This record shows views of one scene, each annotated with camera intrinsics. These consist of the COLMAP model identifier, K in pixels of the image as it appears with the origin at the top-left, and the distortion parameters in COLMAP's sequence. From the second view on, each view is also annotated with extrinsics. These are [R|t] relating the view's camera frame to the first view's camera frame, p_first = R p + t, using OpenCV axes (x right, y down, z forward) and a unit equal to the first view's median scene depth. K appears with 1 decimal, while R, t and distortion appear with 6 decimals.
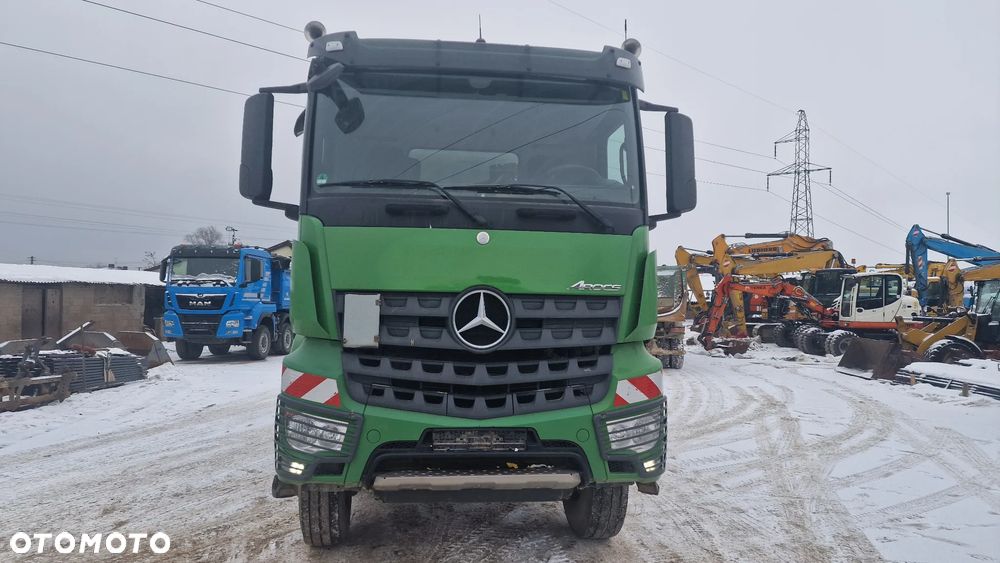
lens RADIAL K [[667.9, 0, 500.4], [0, 667.9, 304.6], [0, 0, 1]] dist [0.016016, -0.003976]
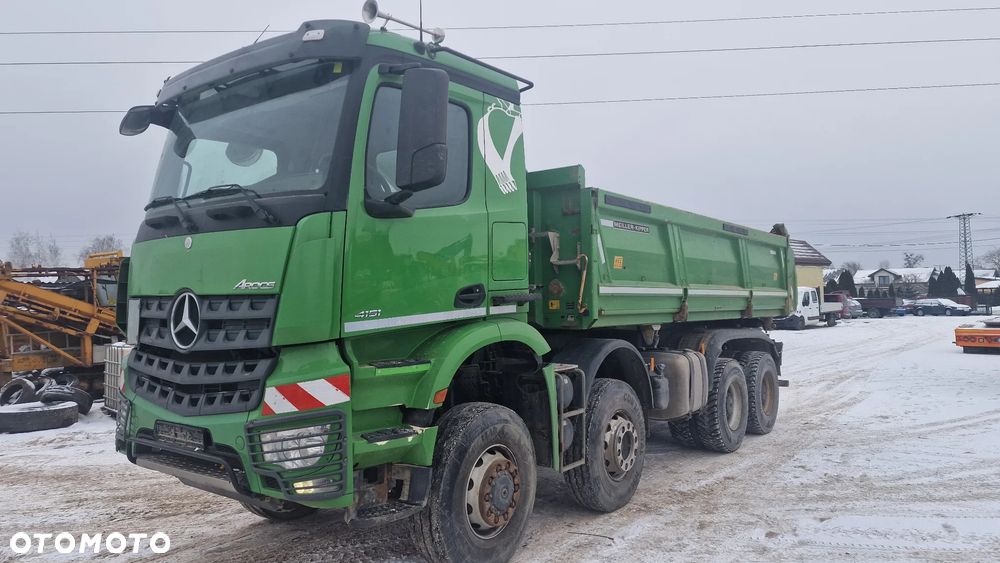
lens RADIAL K [[667.9, 0, 500.4], [0, 667.9, 304.6], [0, 0, 1]] dist [0.016016, -0.003976]
pose [[0.763129, -0.020280, -0.645928, 1.016190], [0.025376, 0.999677, -0.001406, 0.010304], [0.645748, -0.015318, 0.763397, 0.512606]]
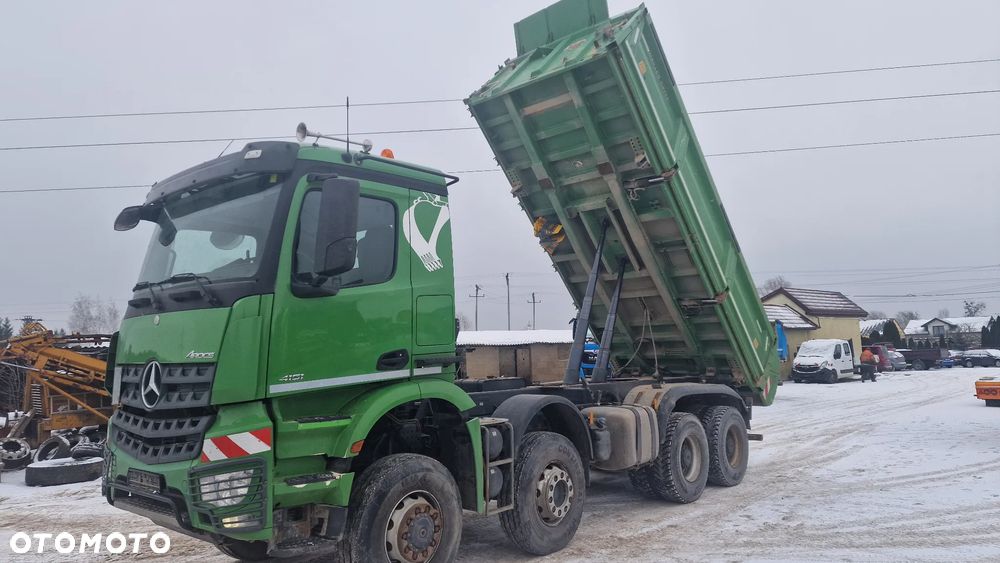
lens RADIAL K [[667.9, 0, 500.4], [0, 667.9, 304.6], [0, 0, 1]] dist [0.016016, -0.003976]
pose [[0.719075, -0.086654, -0.689509, 1.326060], [0.037191, 0.995572, -0.086332, 0.005088], [0.693937, 0.036436, 0.719114, 0.532231]]
